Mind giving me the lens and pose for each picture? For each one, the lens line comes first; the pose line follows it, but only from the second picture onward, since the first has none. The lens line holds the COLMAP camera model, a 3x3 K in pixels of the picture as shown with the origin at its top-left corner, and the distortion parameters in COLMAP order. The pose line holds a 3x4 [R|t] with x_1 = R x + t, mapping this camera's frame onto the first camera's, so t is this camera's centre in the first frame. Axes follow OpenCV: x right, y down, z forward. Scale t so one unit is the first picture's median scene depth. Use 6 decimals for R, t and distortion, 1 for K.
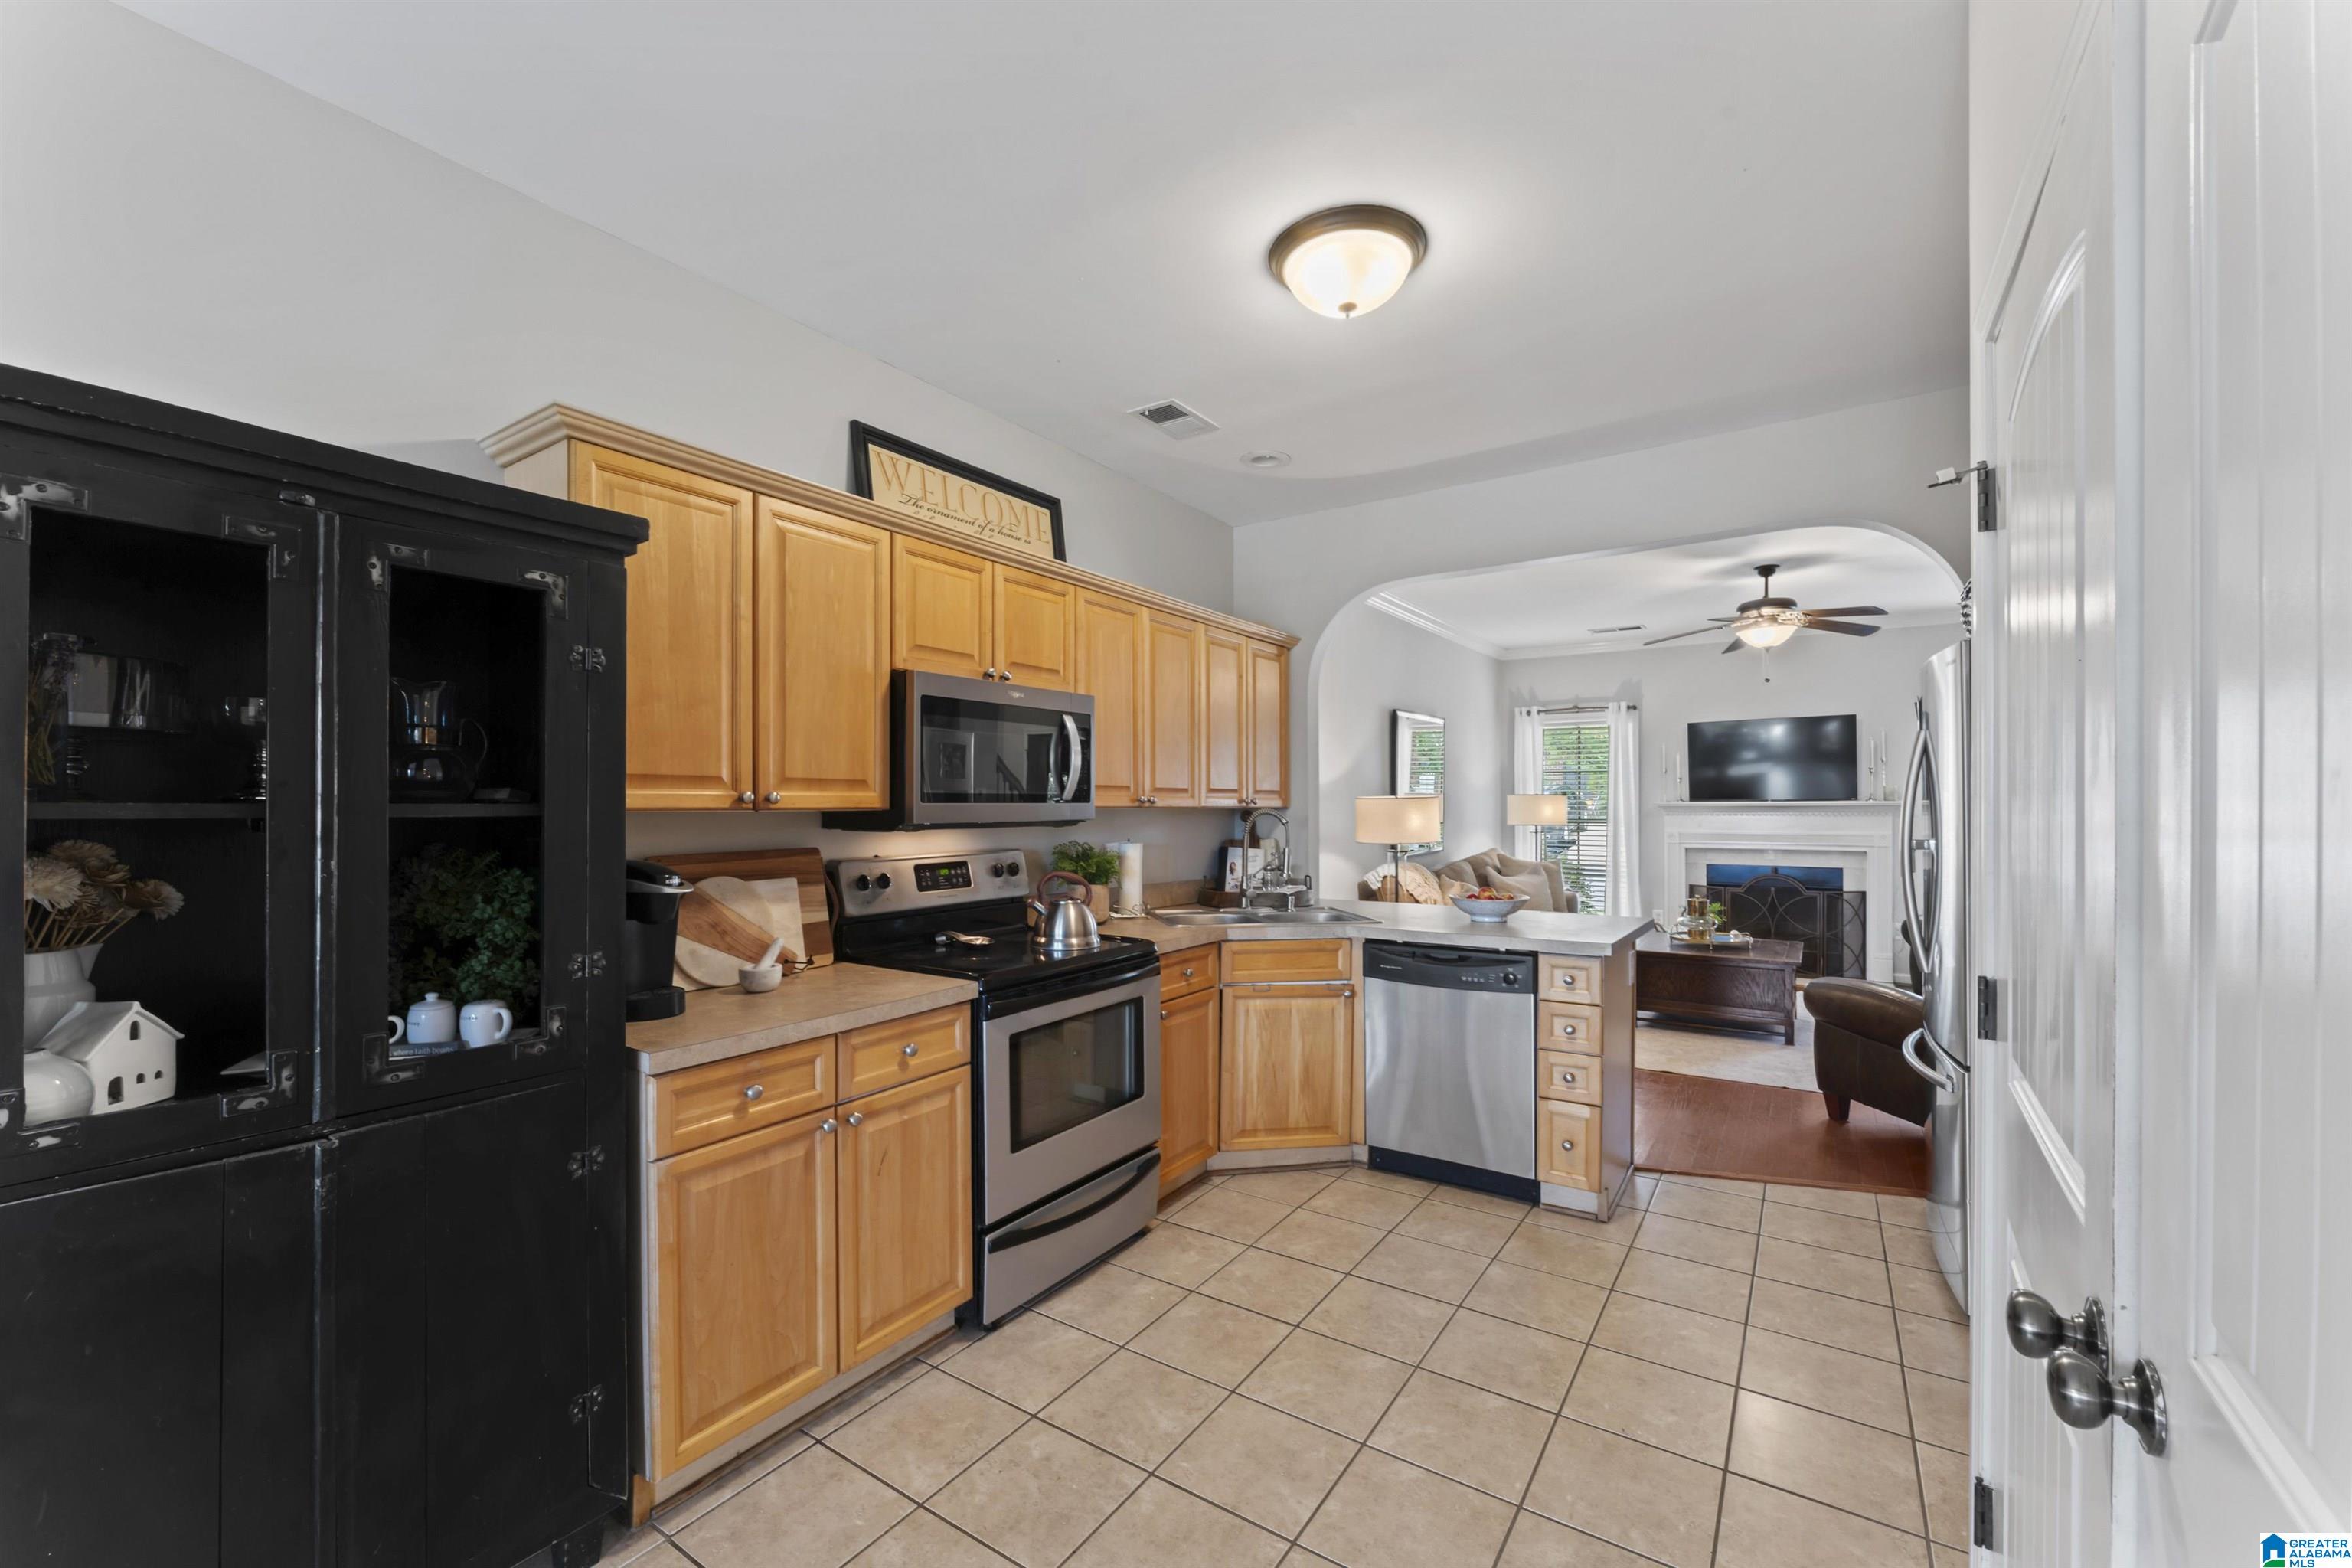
lens RADIAL K [[951.8, 0, 1160.3], [0, 951.8, 804.3], [0, 0, 1]] dist [-0.001125, -0.000063]
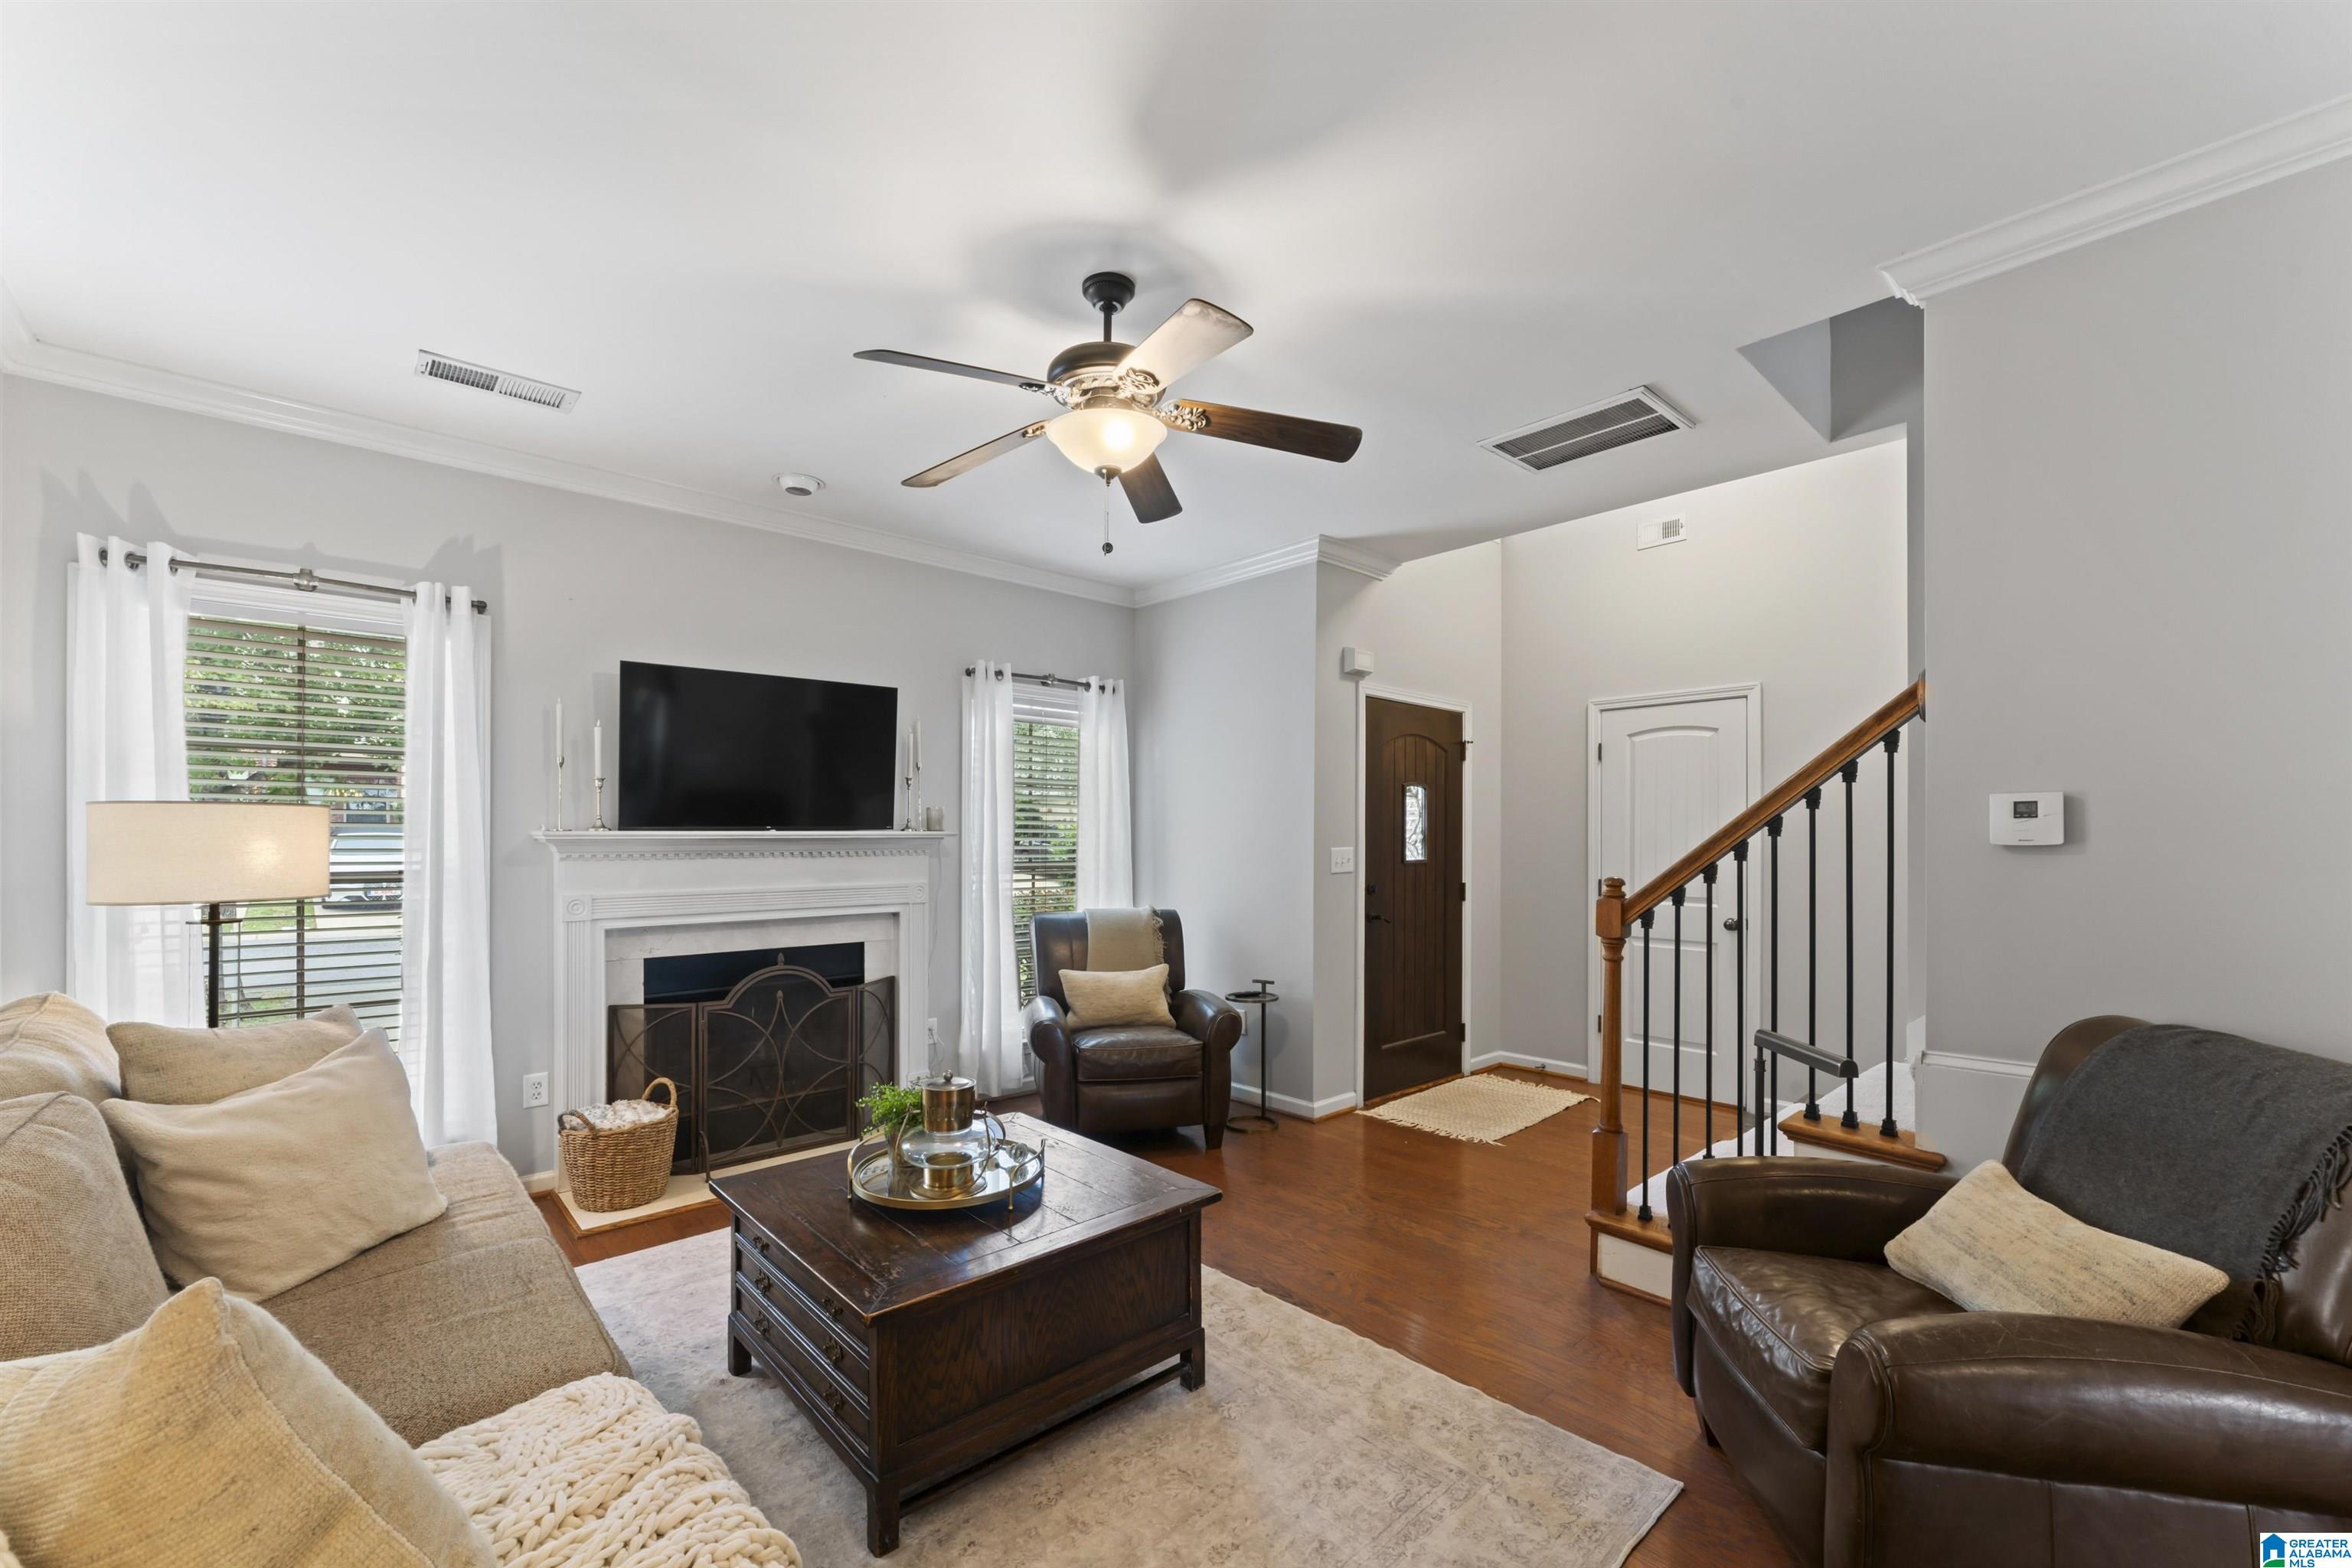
lens RADIAL K [[944.5, 0, 1149.2], [0, 944.5, 829.8], [0, 0, 1]] dist [0.001583, 0.000313]
pose [[0.236877, 0.010248, 0.971486, 0.355157], [0.000419, 0.999943, -0.010650, 0.004894], [-0.971540, 0.002929, 0.236859, 1.363675]]
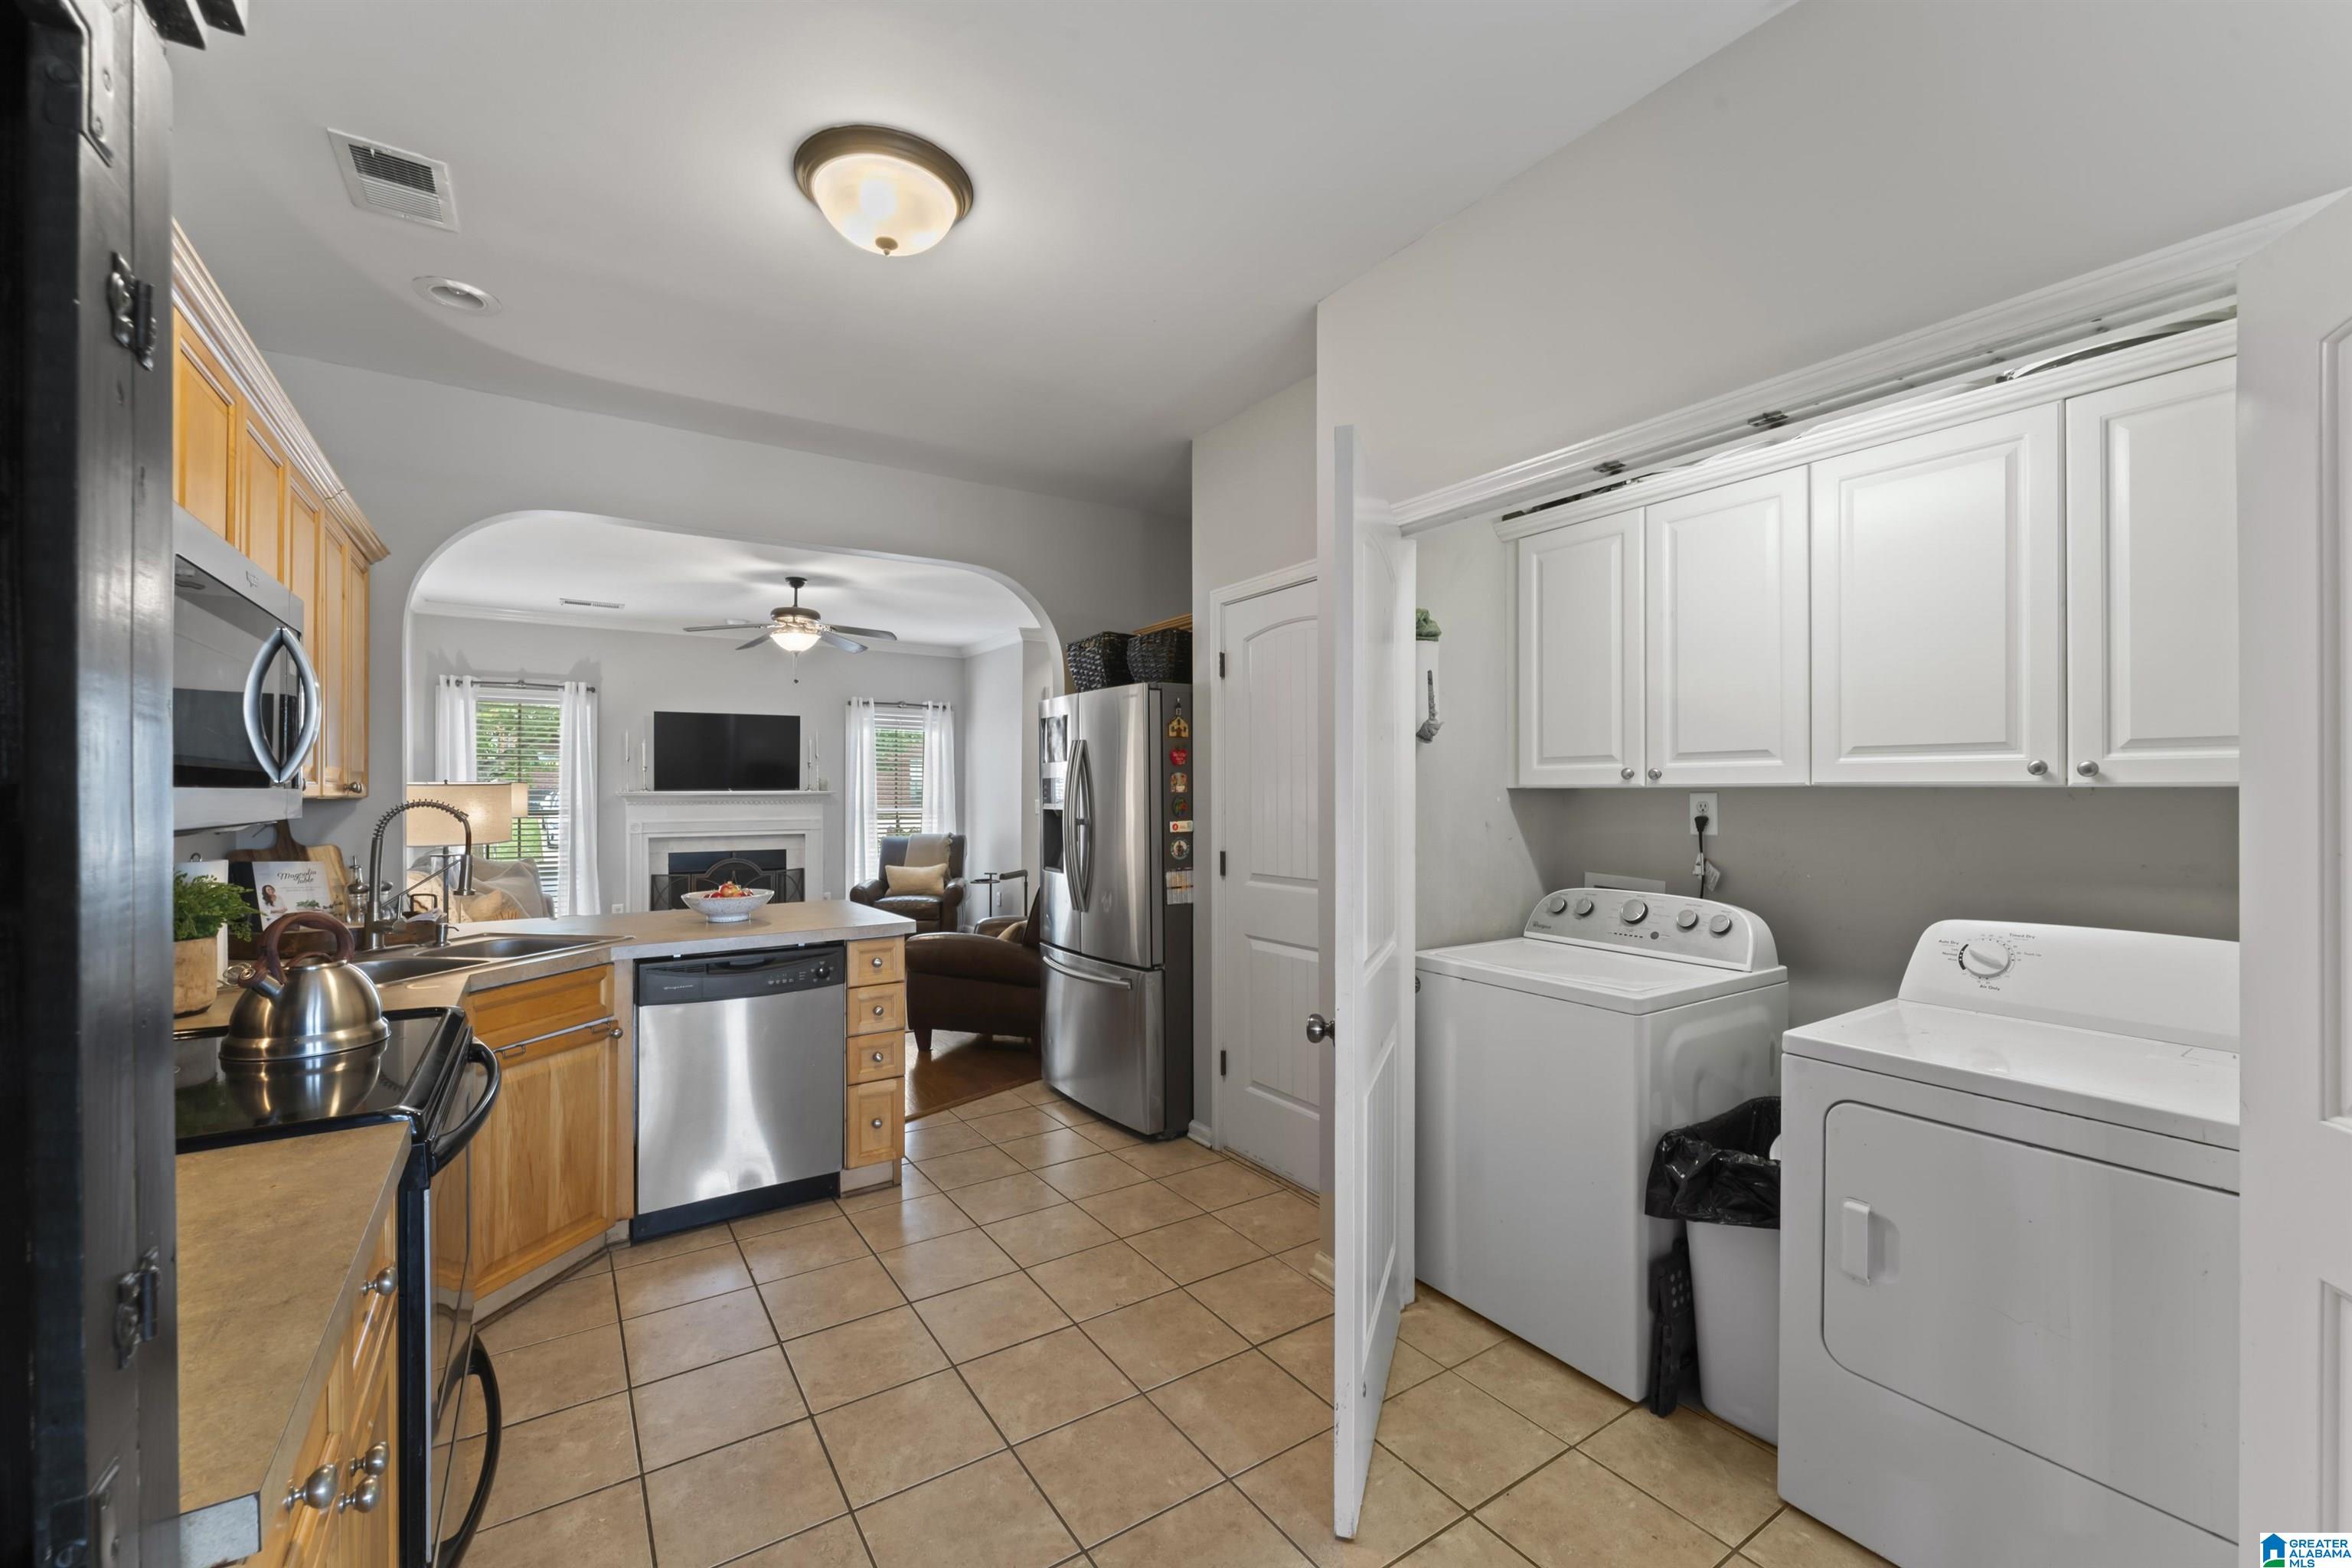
lens RADIAL K [[962.8, 0, 1173.2], [0, 962.8, 789.7], [0, 0, 1]] dist [-0.002128, -0.000089]
pose [[0.372173, 0.003275, 0.928158, -0.368039], [0.000894, 0.999992, -0.003887, 0.001033], [-0.928163, 0.002276, 0.372167, 0.272769]]
